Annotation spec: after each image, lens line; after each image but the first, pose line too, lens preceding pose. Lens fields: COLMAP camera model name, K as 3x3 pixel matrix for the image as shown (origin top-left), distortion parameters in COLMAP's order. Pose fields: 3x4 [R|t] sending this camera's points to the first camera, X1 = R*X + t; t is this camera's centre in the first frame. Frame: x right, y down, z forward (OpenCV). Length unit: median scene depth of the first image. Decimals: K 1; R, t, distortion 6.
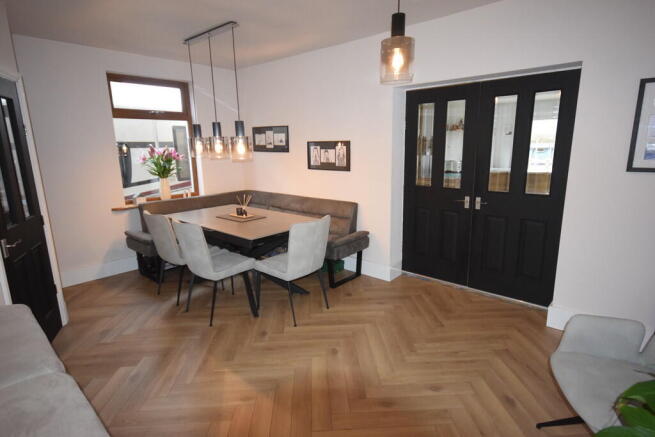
lens RADIAL K [[353.5, 0, 327.5], [0, 353.5, 218.5], [0, 0, 1]] dist [0.011853, 0.000197]
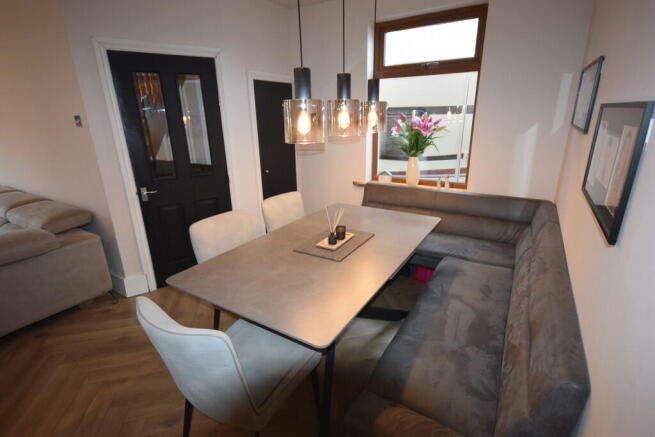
lens RADIAL K [[324.1, 0, 327.5], [0, 324.1, 218.5], [0, 0, 1]] dist [0.020148, 0.000180]
pose [[0.174383, 0.317833, -0.931973, 0.216425], [-0.189321, 0.939638, 0.285023, -0.168377], [0.966307, 0.126739, 0.224029, 0.747960]]
